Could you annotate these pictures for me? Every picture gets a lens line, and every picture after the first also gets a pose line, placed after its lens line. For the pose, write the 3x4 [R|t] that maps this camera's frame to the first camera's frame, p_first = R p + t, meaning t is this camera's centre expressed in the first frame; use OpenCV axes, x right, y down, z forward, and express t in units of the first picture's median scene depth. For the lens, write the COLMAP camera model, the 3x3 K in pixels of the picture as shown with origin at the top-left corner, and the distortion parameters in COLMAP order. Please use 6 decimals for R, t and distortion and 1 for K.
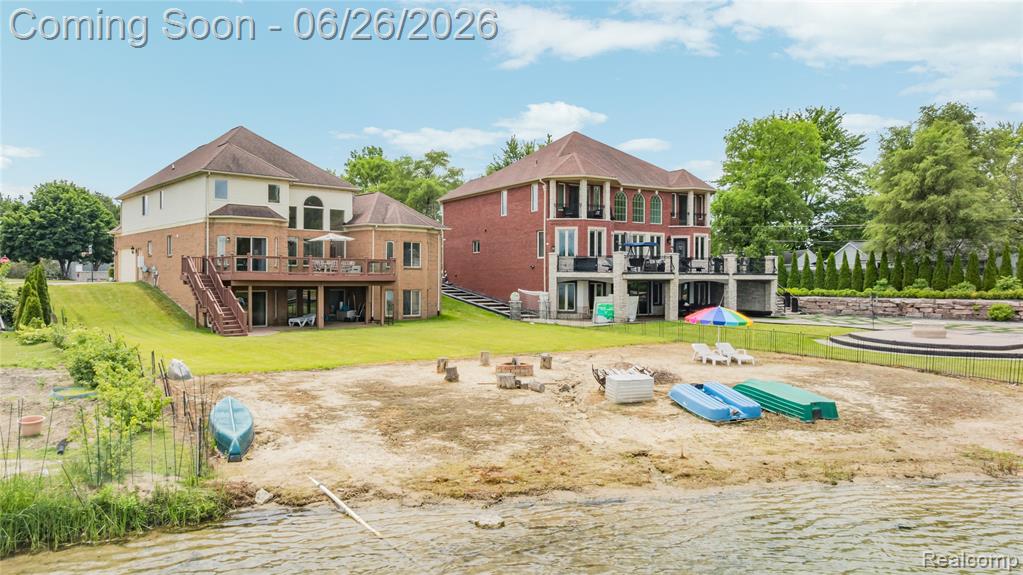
lens RADIAL K [[722.9, 0, 513.5], [0, 722.9, 283.2], [0, 0, 1]] dist [-0.044745, 0.042121]
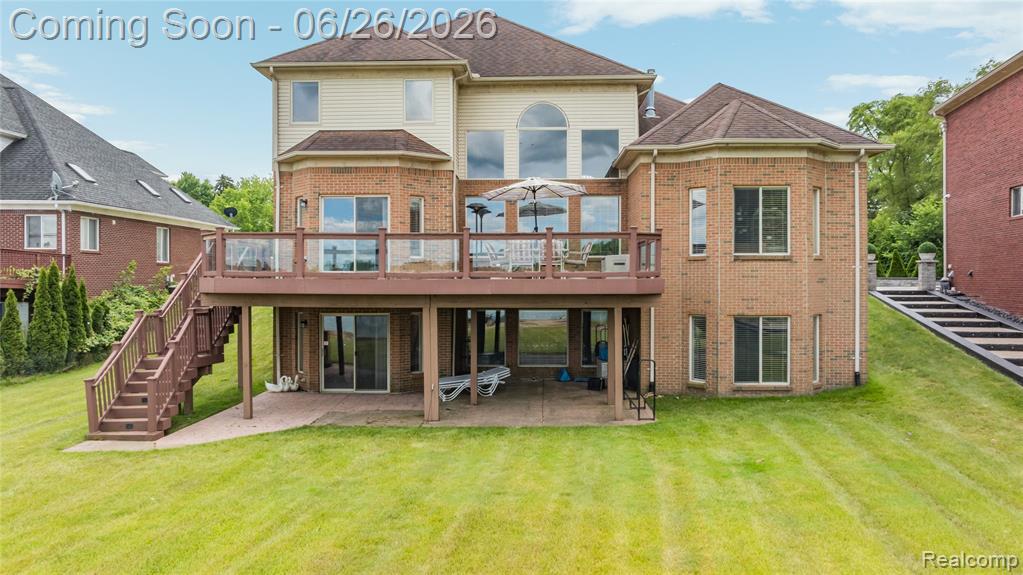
lens RADIAL K [[722.9, 0, 513.5], [0, 722.9, 283.2], [0, 0, 1]] dist [-0.044745, 0.042121]
pose [[0.718941, 0.001130, -0.695070, 0.025151], [0.000610, 0.999997, 0.002257, -0.008614], [0.695071, -0.002046, 0.718938, 0.651156]]
